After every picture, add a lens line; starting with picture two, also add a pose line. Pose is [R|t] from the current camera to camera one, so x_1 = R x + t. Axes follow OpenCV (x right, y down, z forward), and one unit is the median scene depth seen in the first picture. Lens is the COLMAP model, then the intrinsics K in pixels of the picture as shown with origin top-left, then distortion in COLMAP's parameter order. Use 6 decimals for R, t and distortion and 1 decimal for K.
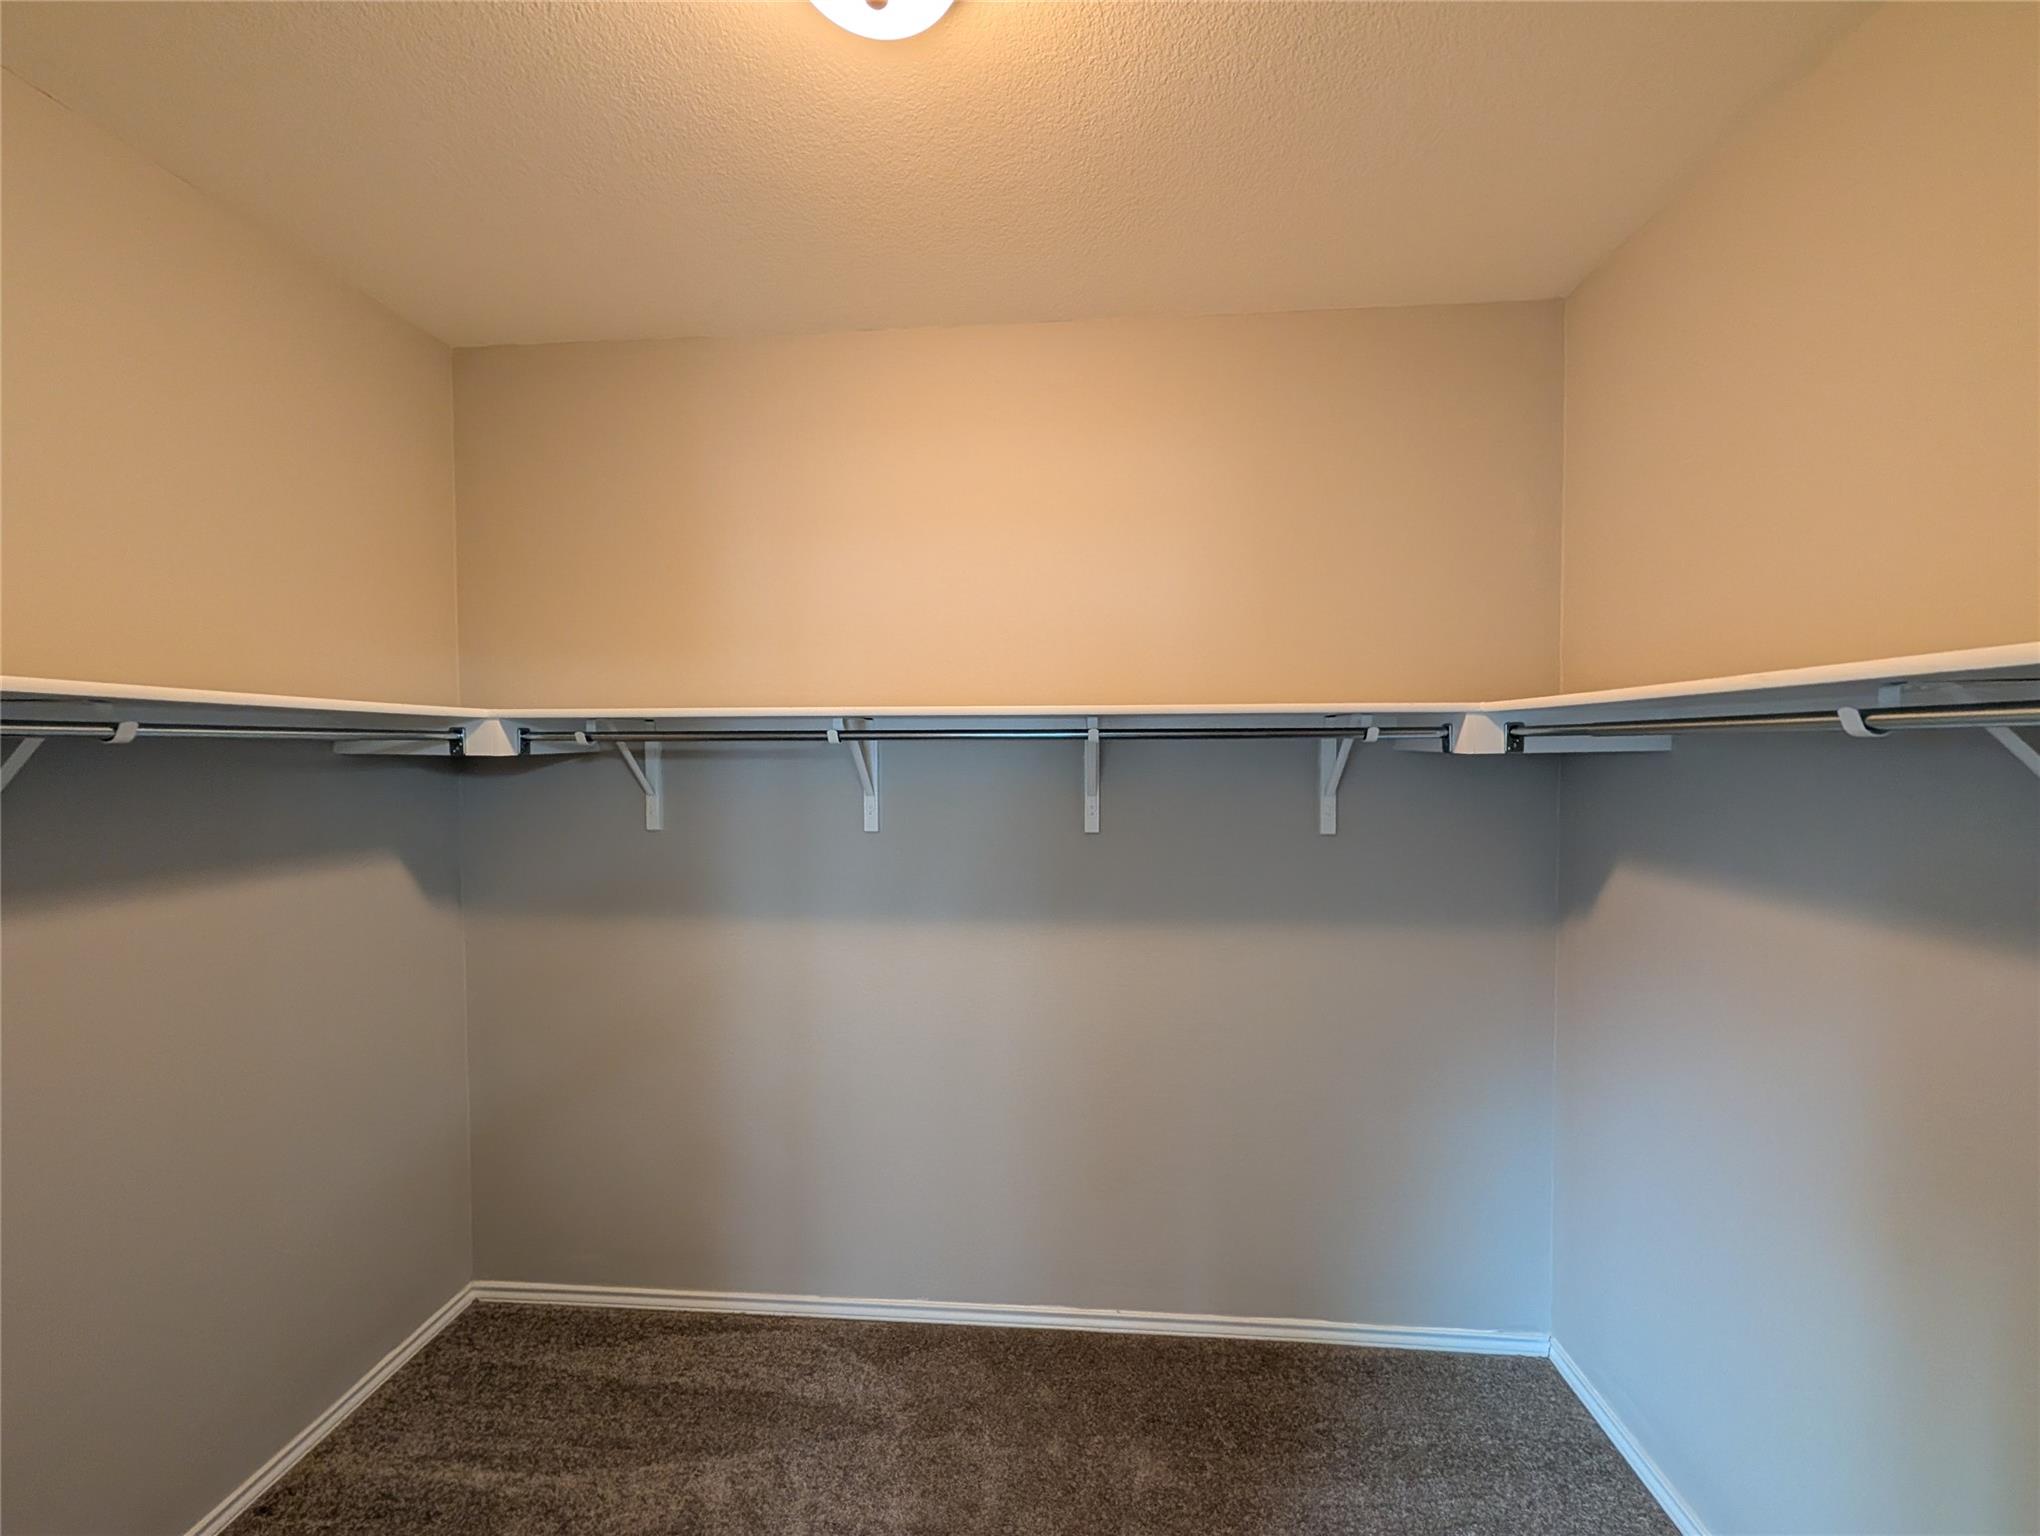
lens RADIAL K [[787.6, 0, 1023.3], [0, 787.6, 766.7], [0, 0, 1]] dist [0.001174, 0.000000]
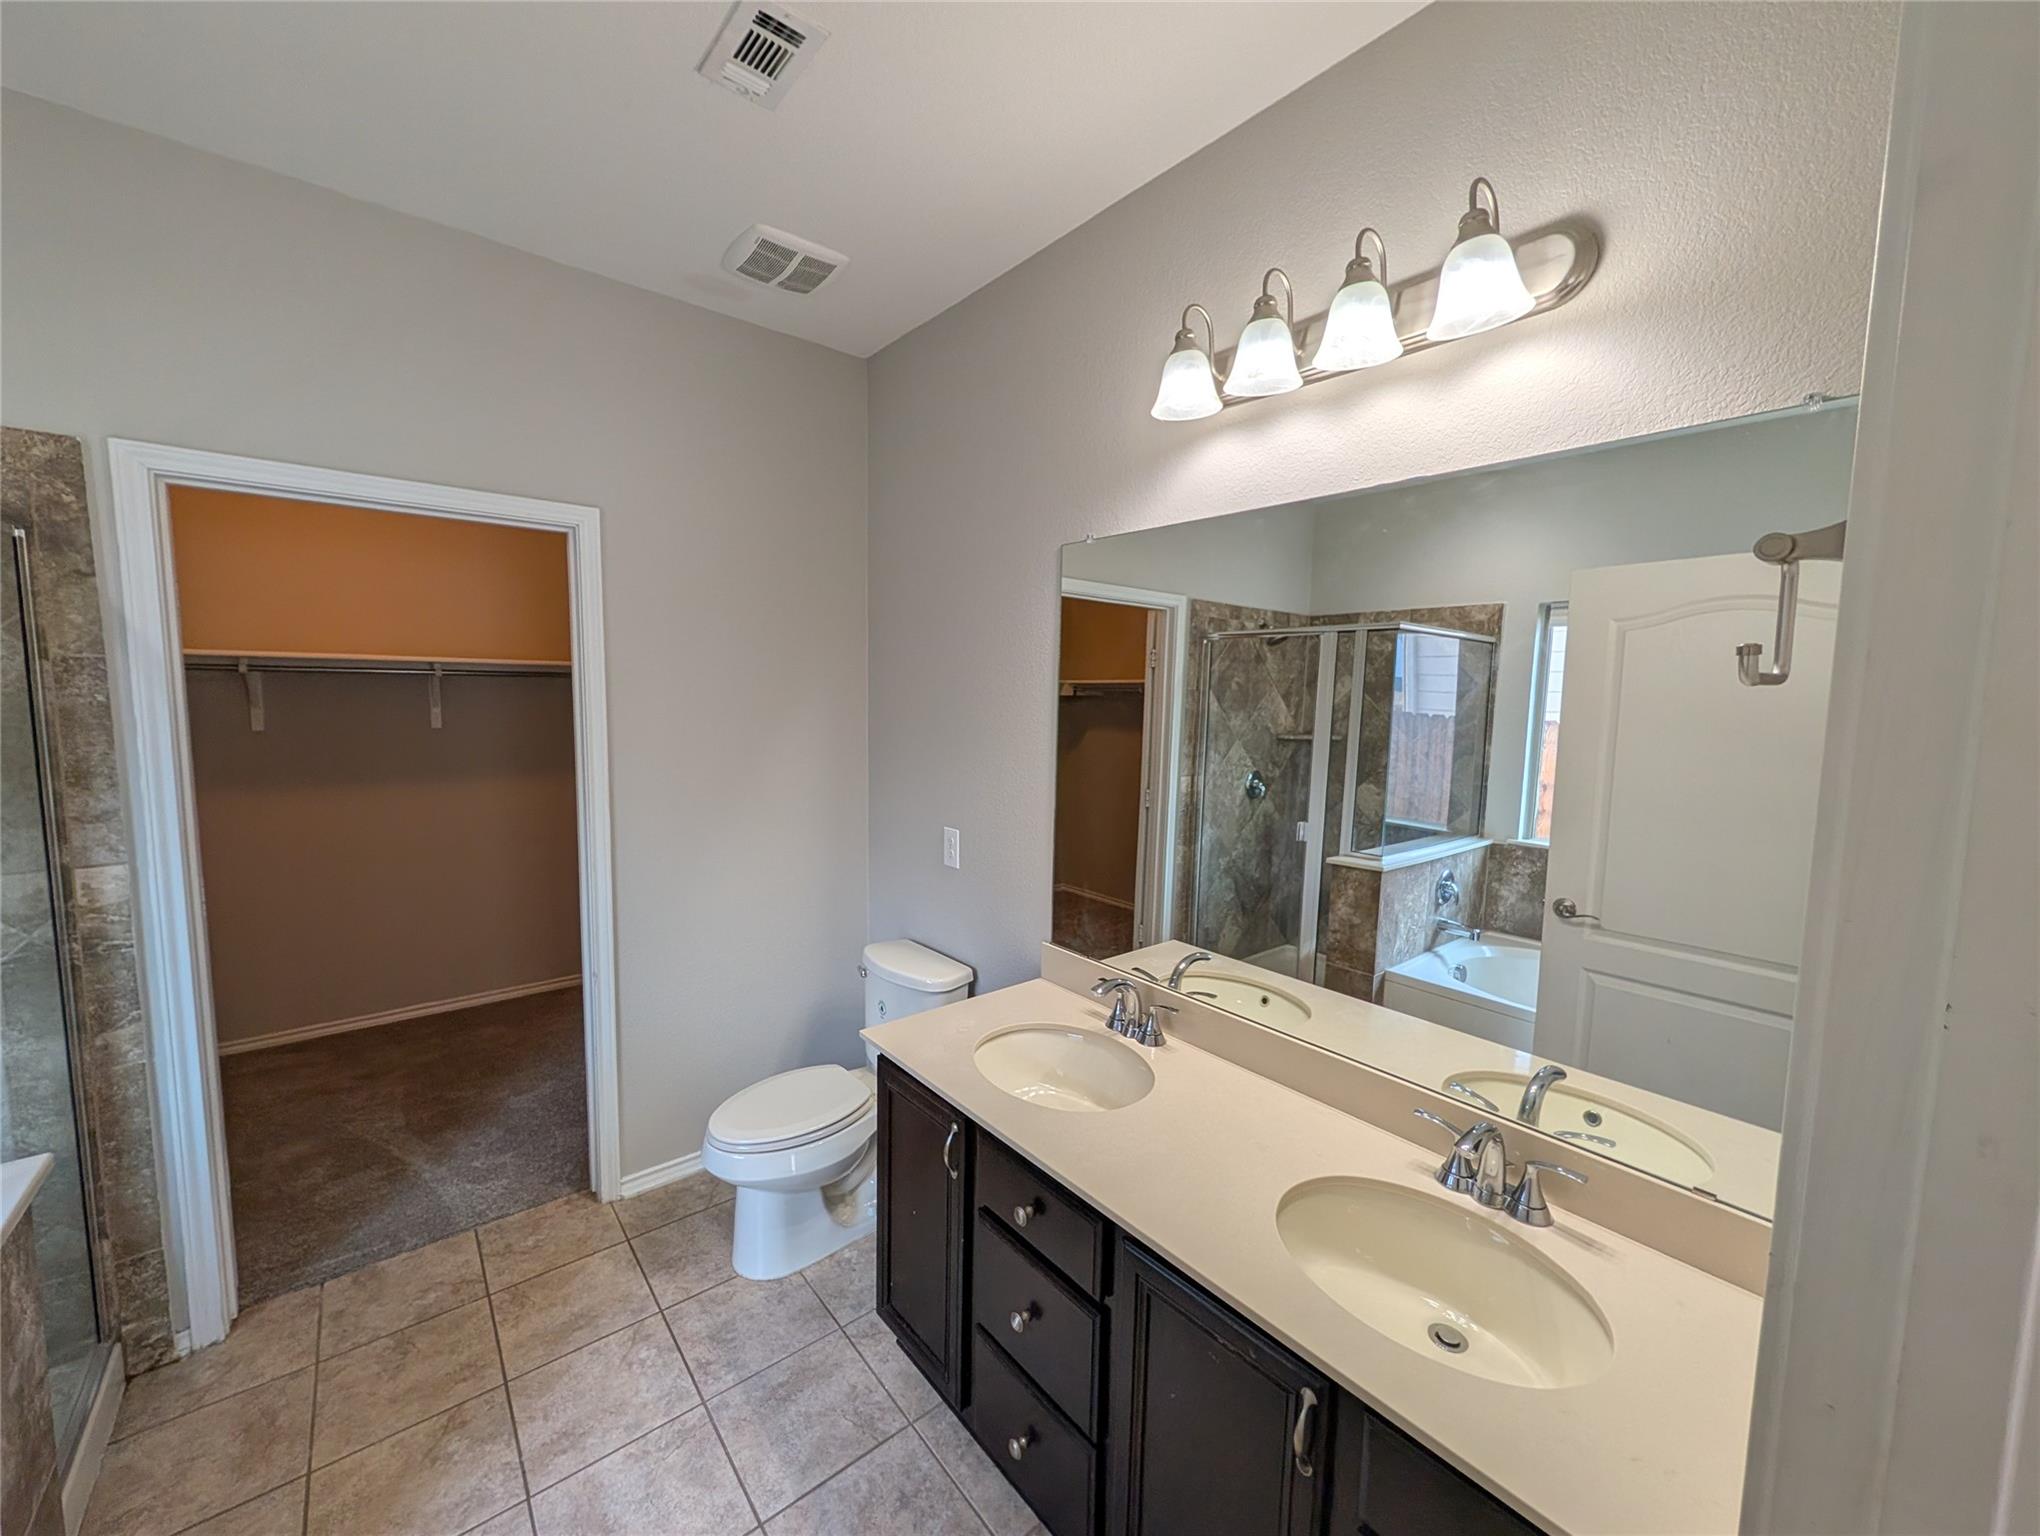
lens RADIAL K [[787.6, 0, 1023.3], [0, 787.6, 766.7], [0, 0, 1]] dist [0.001174, 0.000000]
pose [[0.732234, -0.057042, 0.678661, -0.167165], [0.000682, 0.996547, 0.083024, 0.031304], [-0.681053, -0.060330, 0.729744, -1.307153]]
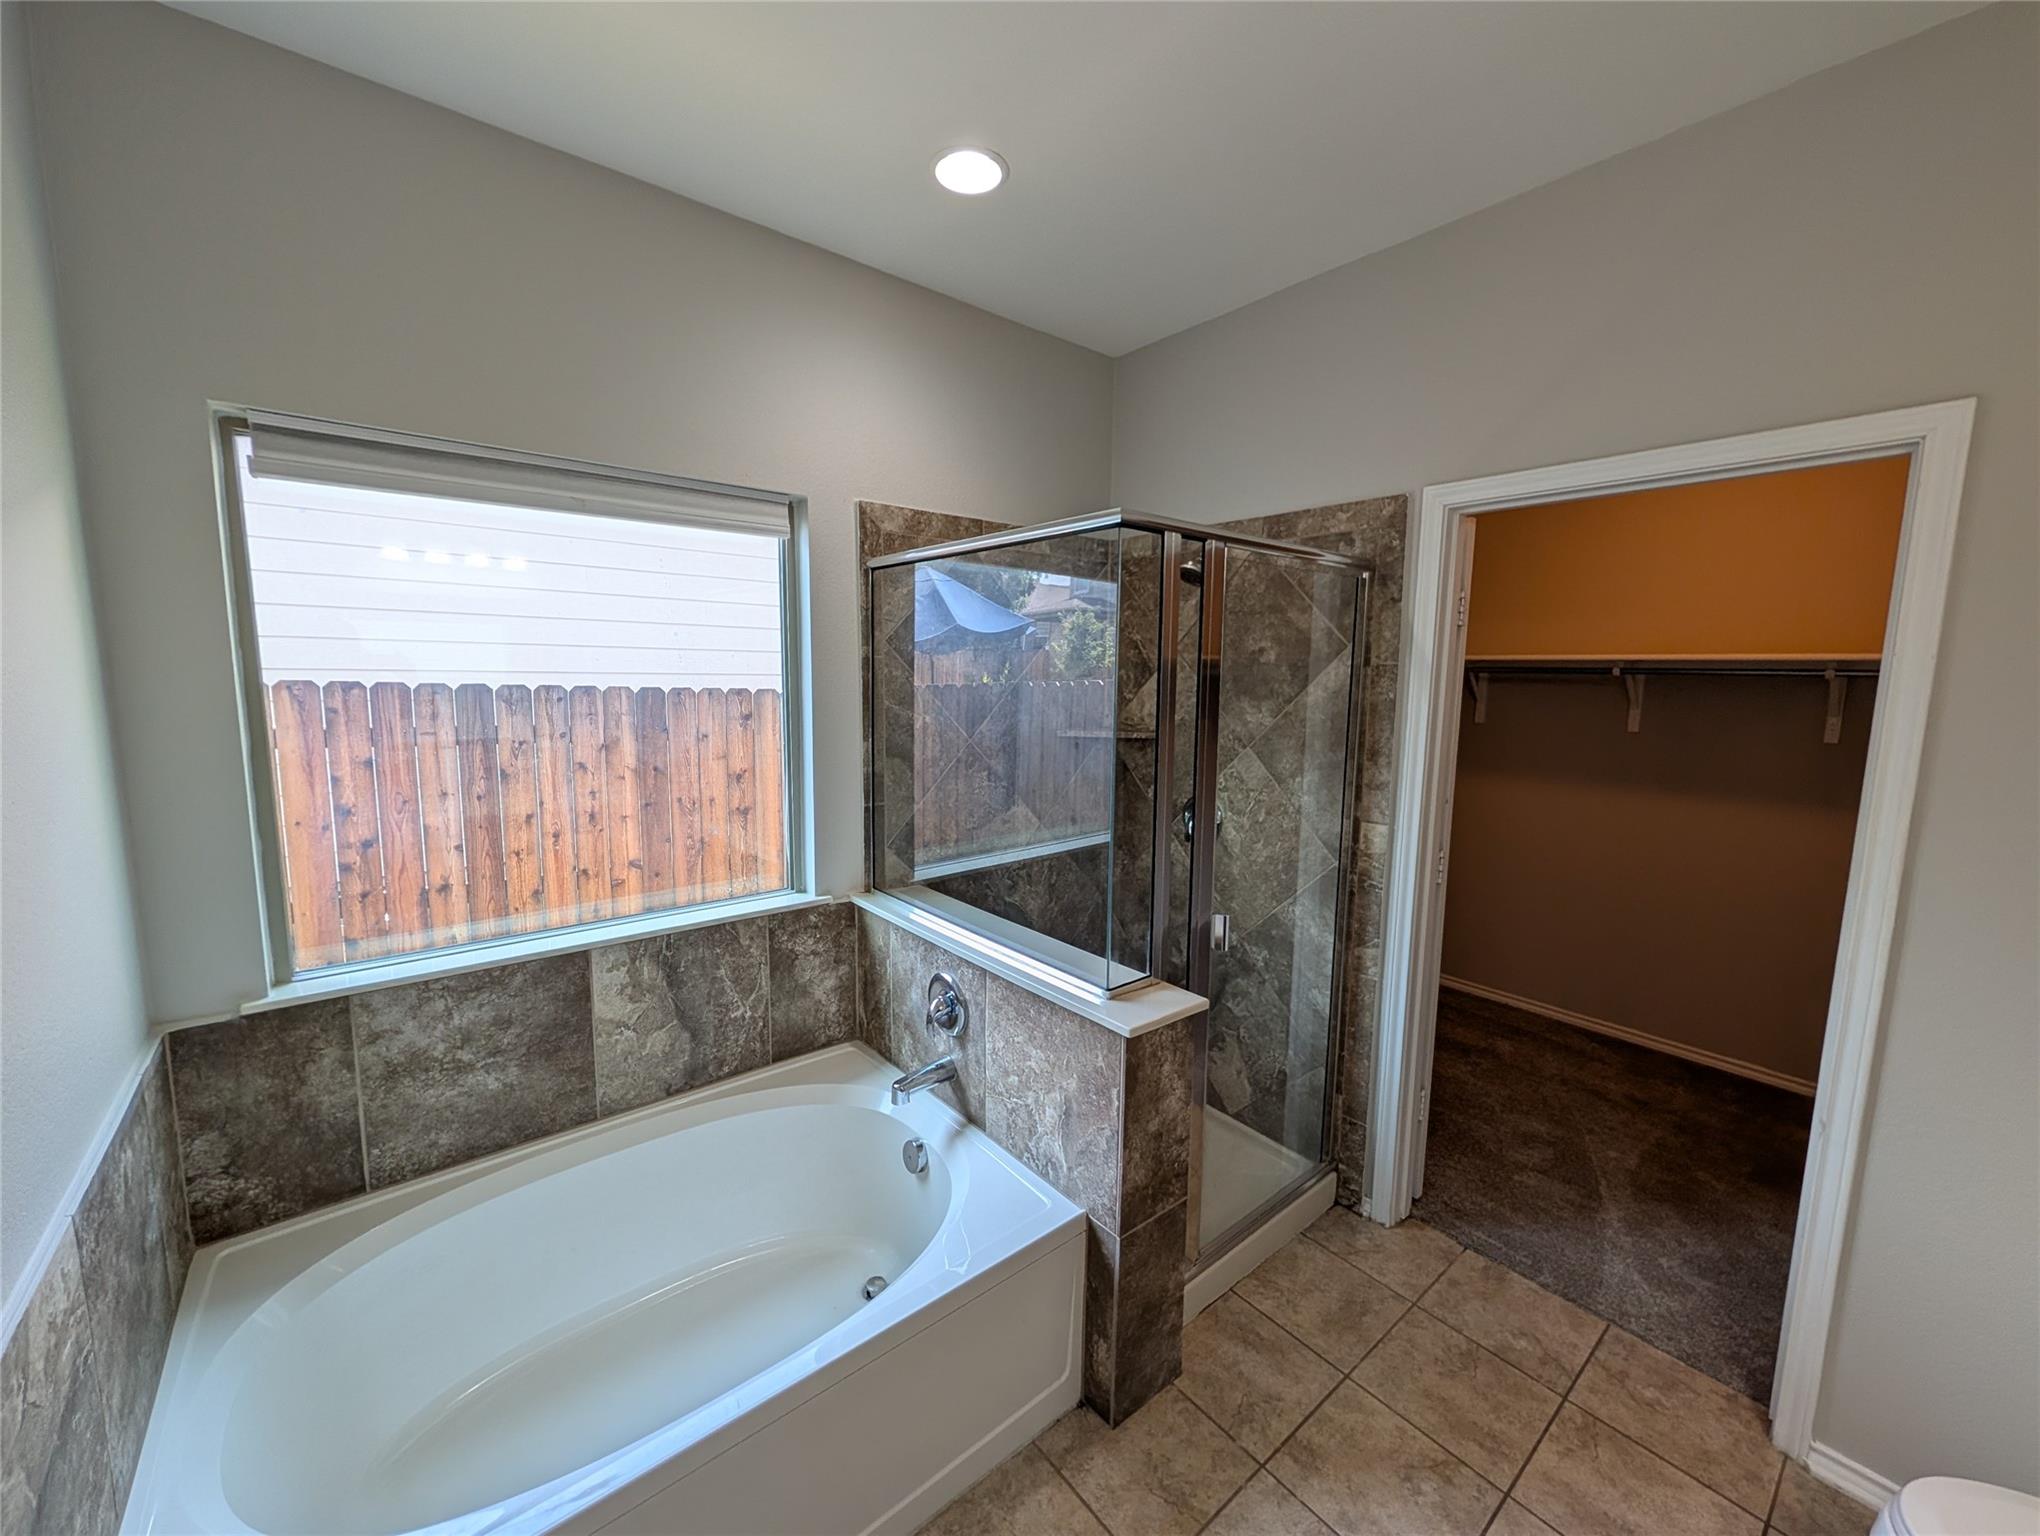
lens RADIAL K [[787.6, 0, 1023.3], [0, 787.6, 766.7], [0, 0, 1]] dist [0.001174, 0.000000]
pose [[0.677227, 0.099928, -0.728957, 0.158313], [-0.031107, 0.993737, 0.107325, 0.023980], [0.735117, -0.050008, 0.676094, -1.122661]]
